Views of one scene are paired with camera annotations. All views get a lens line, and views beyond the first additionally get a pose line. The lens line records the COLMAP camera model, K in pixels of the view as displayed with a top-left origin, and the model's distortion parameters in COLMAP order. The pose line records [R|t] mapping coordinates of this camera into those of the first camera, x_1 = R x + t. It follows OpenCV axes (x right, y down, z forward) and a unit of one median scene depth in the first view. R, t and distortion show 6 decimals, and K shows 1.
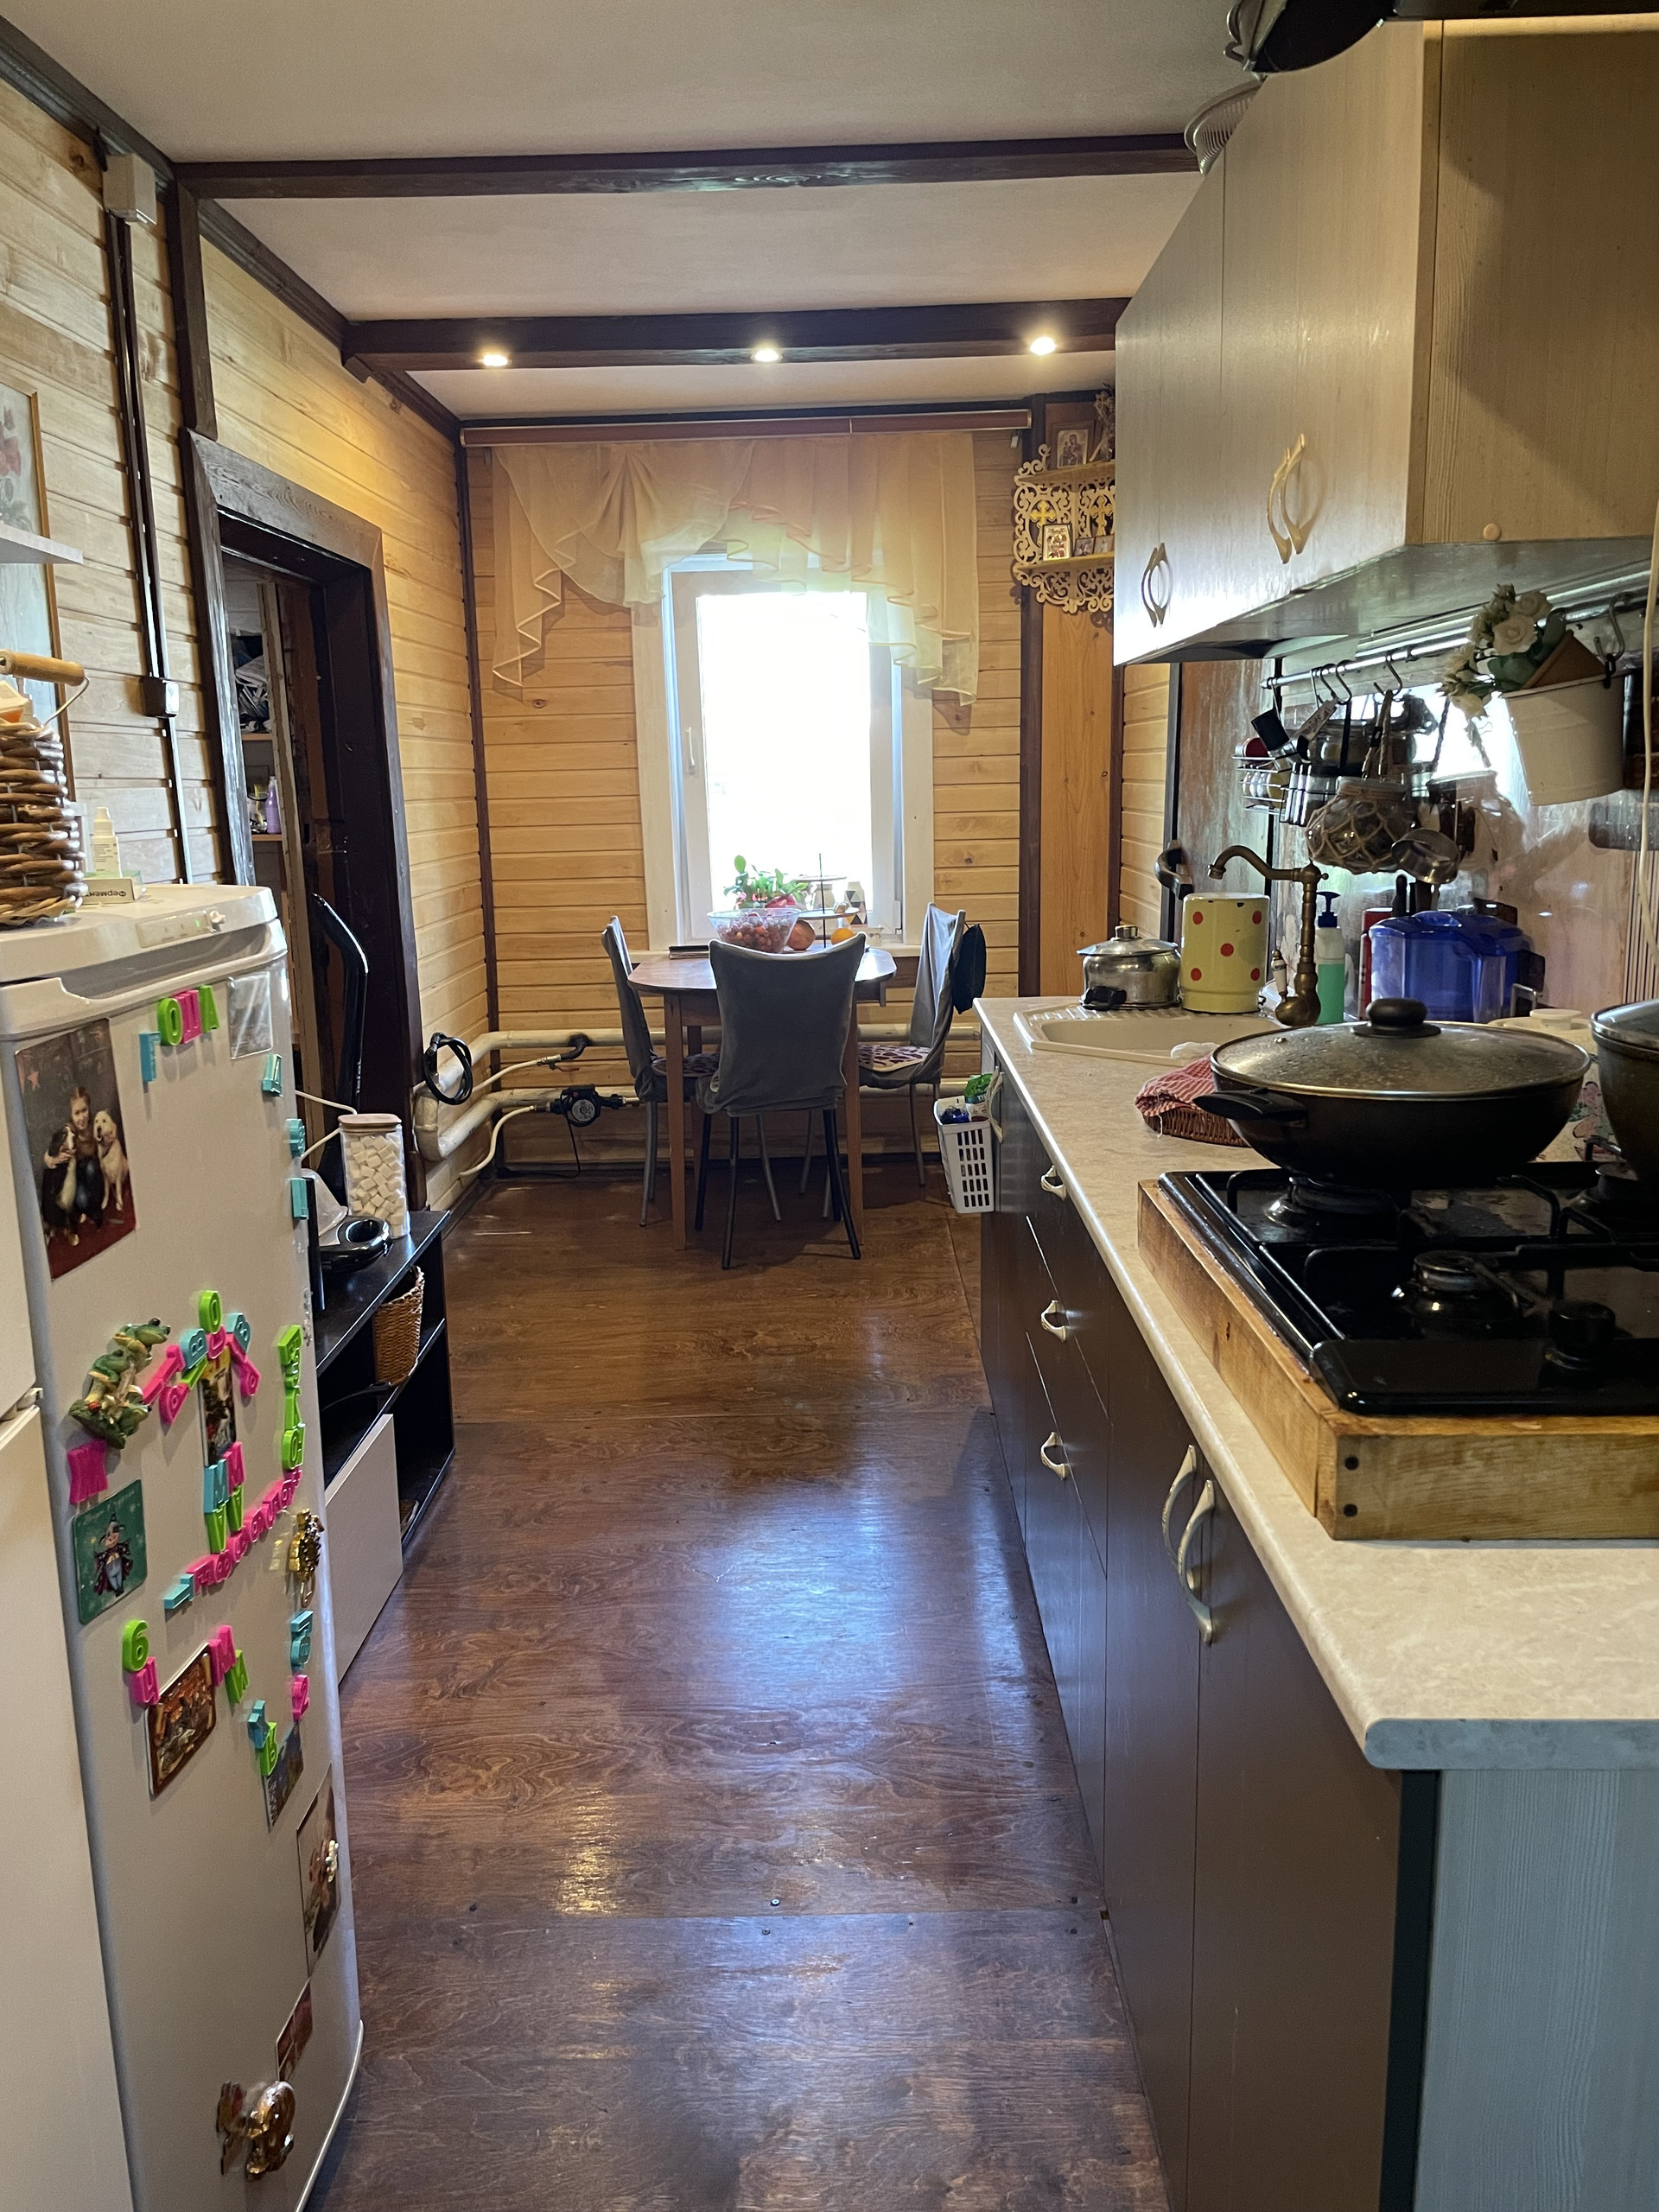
lens RADIAL K [[1672.6, 0, 829.5], [0, 1672.6, 1106.0], [0, 0, 1]] dist [-0.000909, -0.000743]
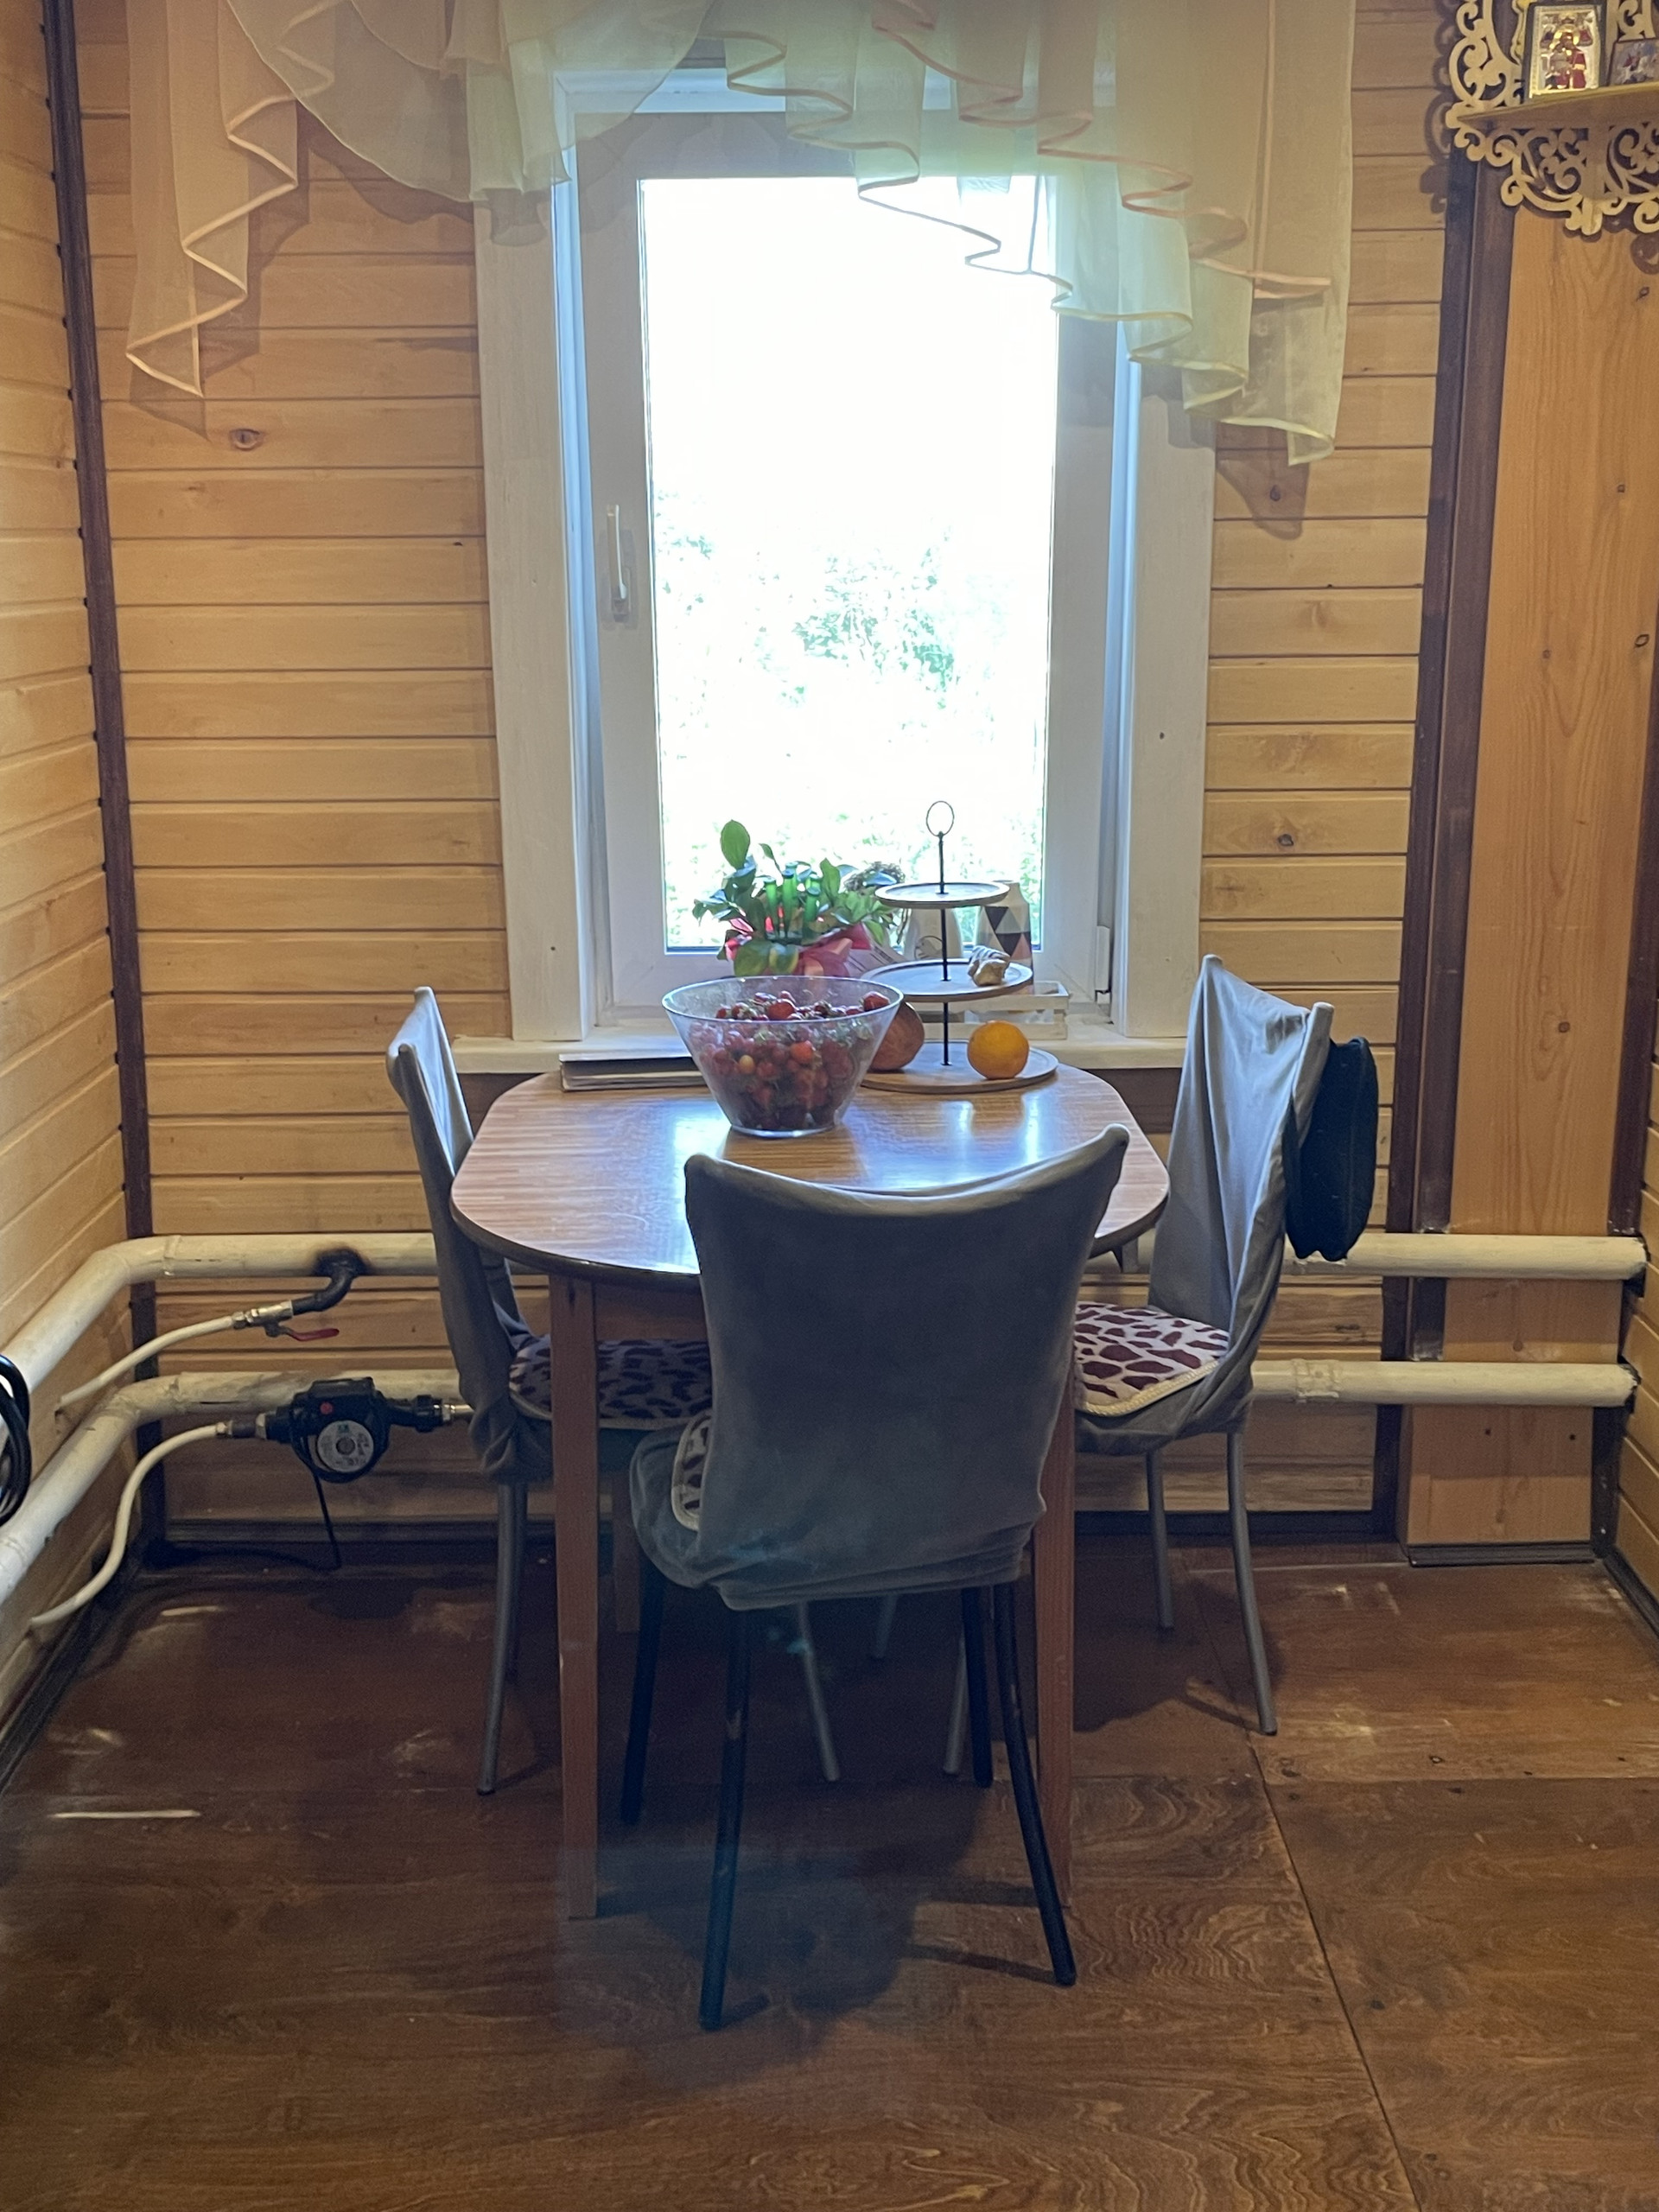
lens RADIAL K [[2465.3, 0, 829.5], [0, 2465.3, 1106.0], [0, 0, 1]] dist [-0.000291, 0.045893]
pose [[0.999723, 0.013288, 0.019446, -0.041747], [-0.013930, 0.999350, 0.033260, -0.101961], [-0.018991, -0.033521, 0.999258, 0.397960]]
